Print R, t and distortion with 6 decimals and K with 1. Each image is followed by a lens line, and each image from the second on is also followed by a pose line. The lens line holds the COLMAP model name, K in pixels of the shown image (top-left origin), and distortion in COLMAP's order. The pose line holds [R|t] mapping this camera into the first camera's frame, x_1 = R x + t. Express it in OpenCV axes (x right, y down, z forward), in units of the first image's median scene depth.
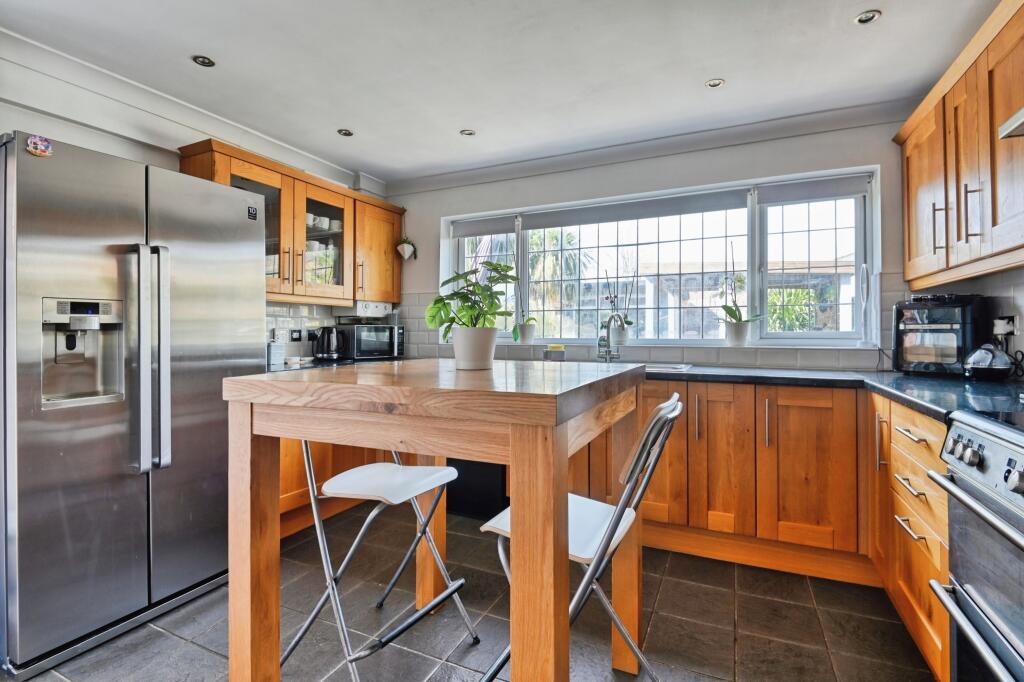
lens RADIAL K [[475.8, 0, 512.0], [0, 475.8, 341.0], [0, 0, 1]] dist [-0.039780, -0.000130]
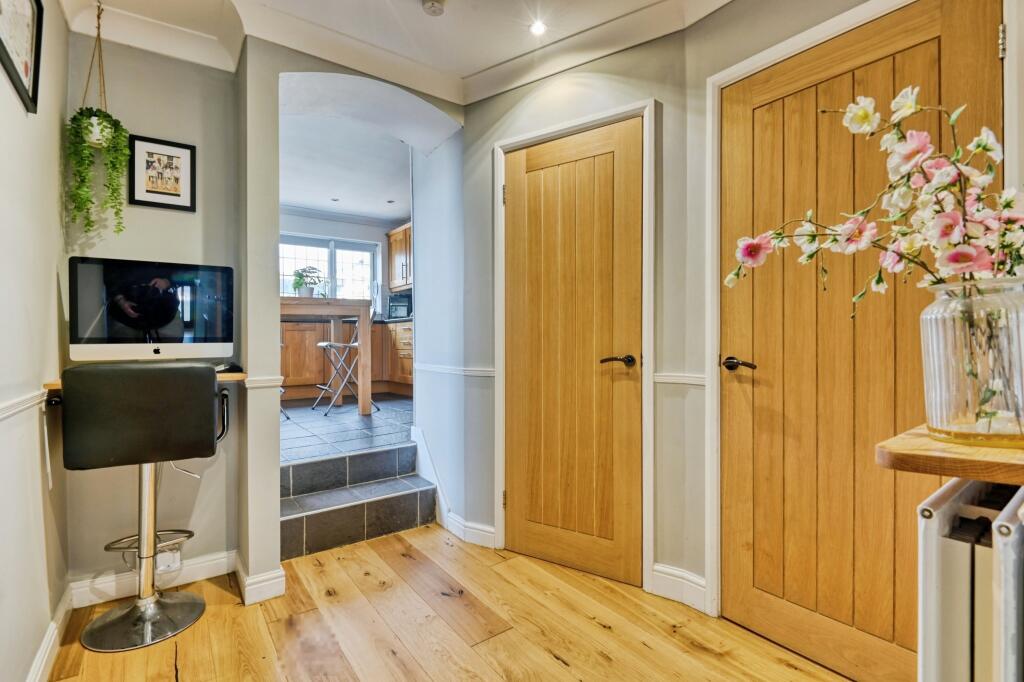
lens RADIAL K [[475.8, 0, 512.0], [0, 475.8, 341.0], [0, 0, 1]] dist [-0.039780, -0.000130]
pose [[0.472940, 0.000146, 0.881095, -1.248356], [0.022556, 0.999670, -0.012273, 0.228720], [-0.880806, 0.025678, 0.472780, -0.926970]]
